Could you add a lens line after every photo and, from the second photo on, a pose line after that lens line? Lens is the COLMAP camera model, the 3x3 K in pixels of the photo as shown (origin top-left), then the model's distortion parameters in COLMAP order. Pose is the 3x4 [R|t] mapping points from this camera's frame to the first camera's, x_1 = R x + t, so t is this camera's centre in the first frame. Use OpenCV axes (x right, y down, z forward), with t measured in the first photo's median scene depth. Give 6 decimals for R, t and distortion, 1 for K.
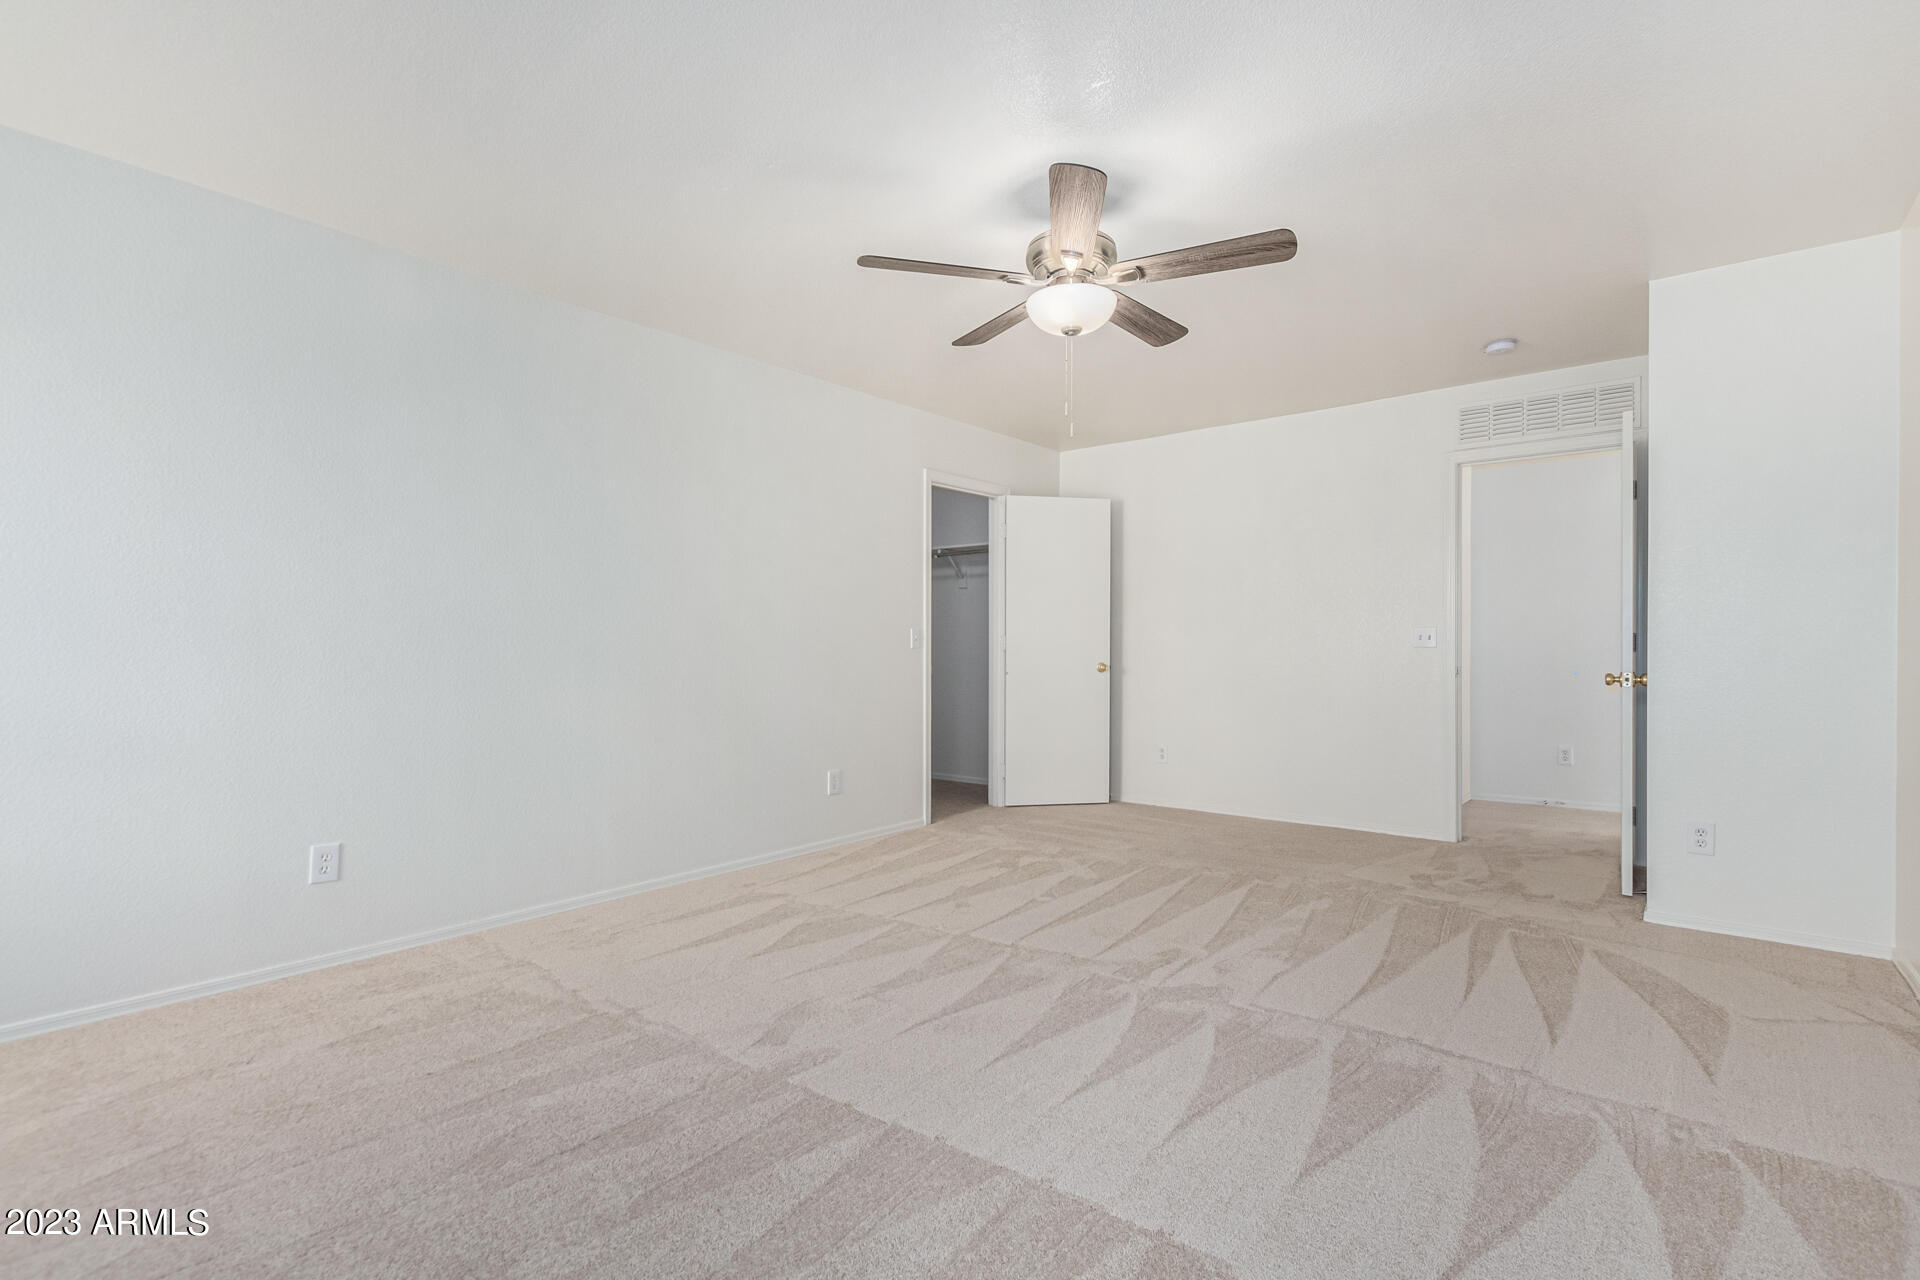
lens RADIAL K [[894.3, 0, 964.7], [0, 894.3, 629.5], [0, 0, 1]] dist [0.010367, -0.000862]
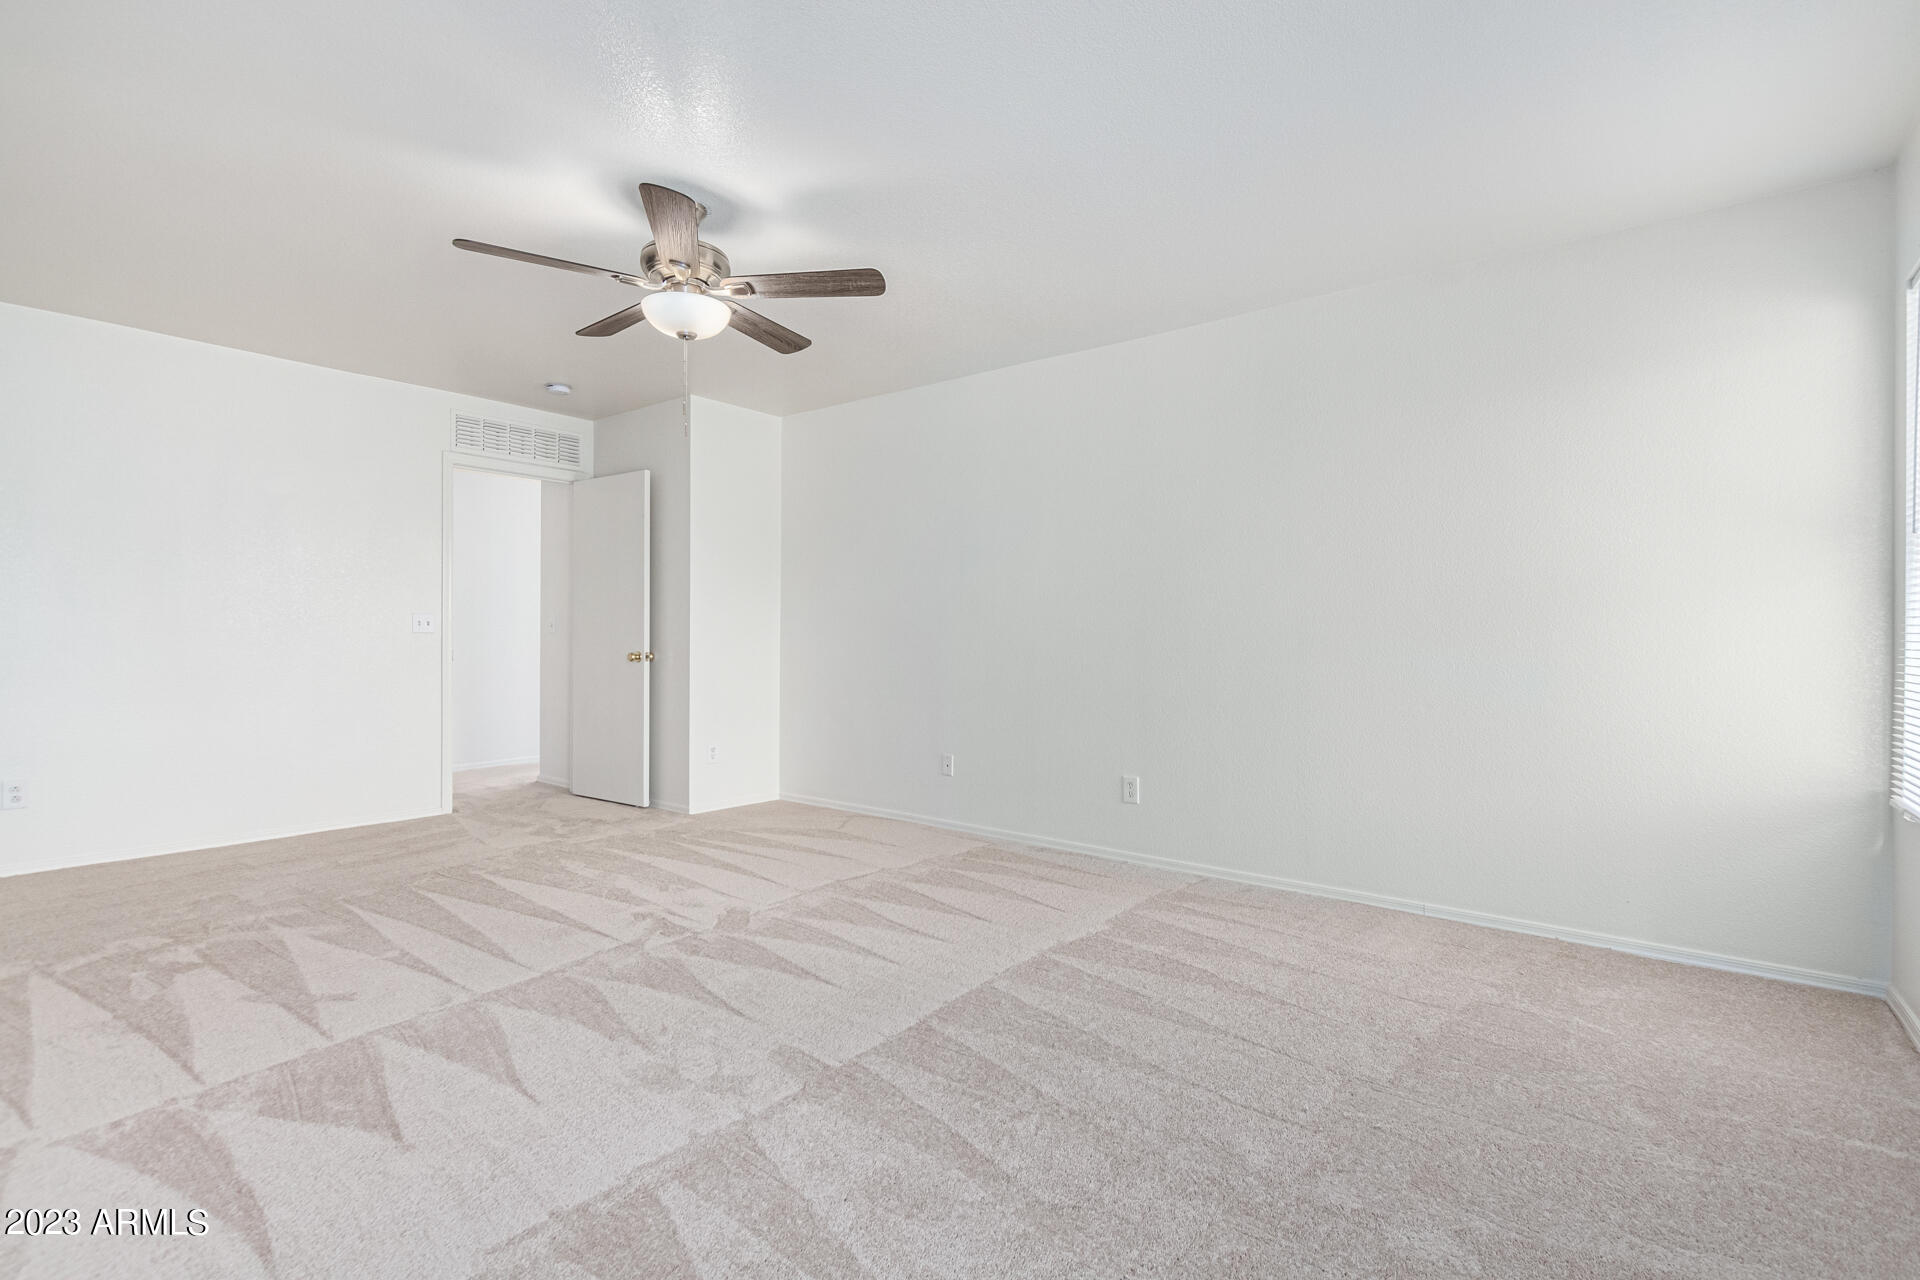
lens RADIAL K [[886.8, 0, 964.4], [0, 886.8, 650.9], [0, 0, 1]] dist [0.001116, -0.000203]
pose [[-0.013091, -0.019458, 0.999725, -0.810959], [-0.031359, 0.999327, 0.019040, 0.001820], [-0.999422, -0.031101, -0.013692, 0.592844]]
